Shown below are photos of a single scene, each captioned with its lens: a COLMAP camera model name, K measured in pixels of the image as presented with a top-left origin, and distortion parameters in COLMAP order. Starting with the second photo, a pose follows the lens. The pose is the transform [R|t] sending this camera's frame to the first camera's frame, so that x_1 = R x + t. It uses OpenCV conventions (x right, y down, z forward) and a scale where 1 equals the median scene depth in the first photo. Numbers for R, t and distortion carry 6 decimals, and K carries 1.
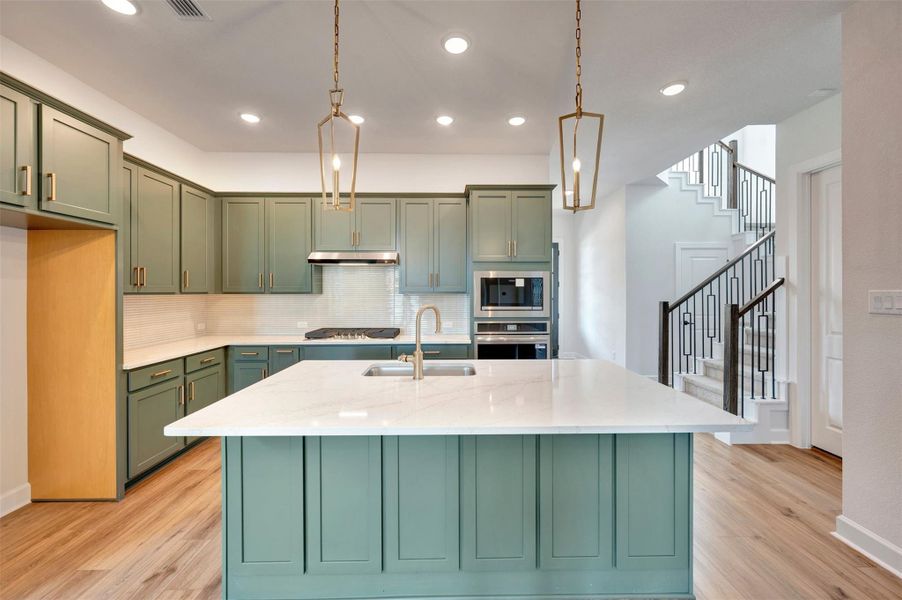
lens RADIAL K [[360.0, 0, 453.3], [0, 360.0, 291.9], [0, 0, 1]] dist [-0.003209, -0.000150]
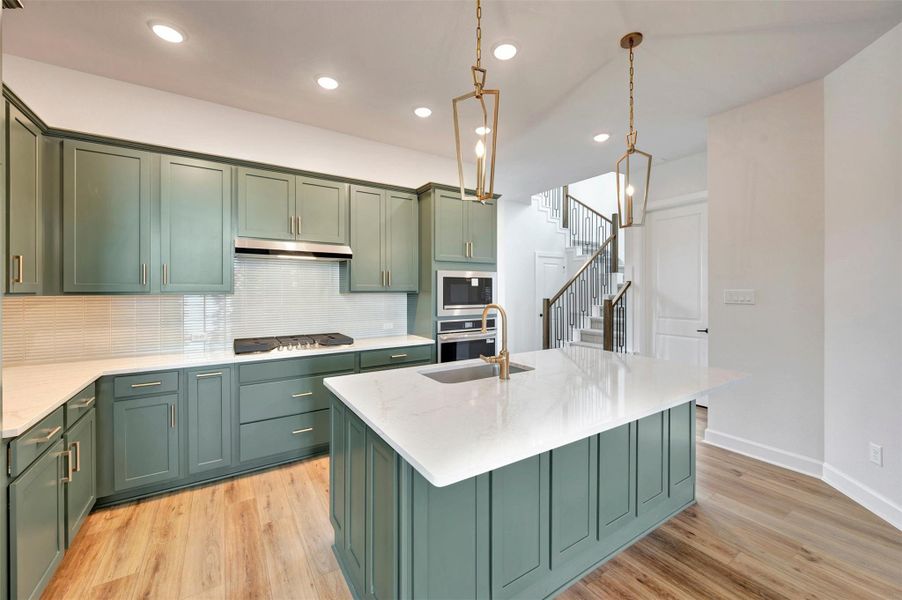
lens RADIAL K [[359.8, 0, 457.0], [0, 359.8, 291.7], [0, 0, 1]] dist [-0.002725, -0.000179]
pose [[0.846557, -0.002360, 0.532293, -0.425457], [0.001523, 0.999997, 0.002013, -0.000115], [-0.532296, -0.000893, 0.846558, 0.129963]]
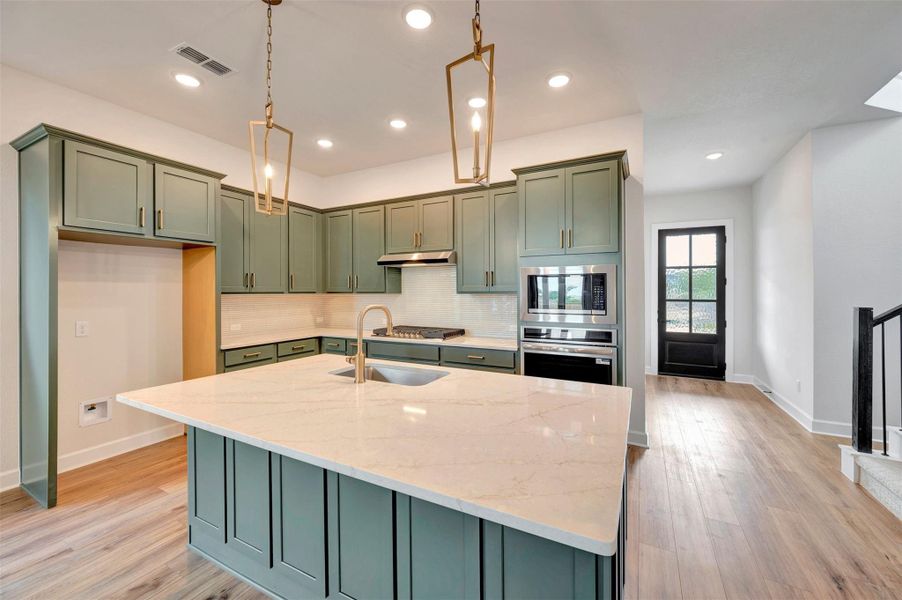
lens RADIAL K [[360.0, 0, 453.3], [0, 360.0, 291.9], [0, 0, 1]] dist [-0.003209, -0.000150]
pose [[0.874980, 0.000315, -0.484158, 0.336250], [0.000151, 1.000000, 0.000924, -0.000161], [0.484159, -0.000881, 0.874980, 0.162452]]
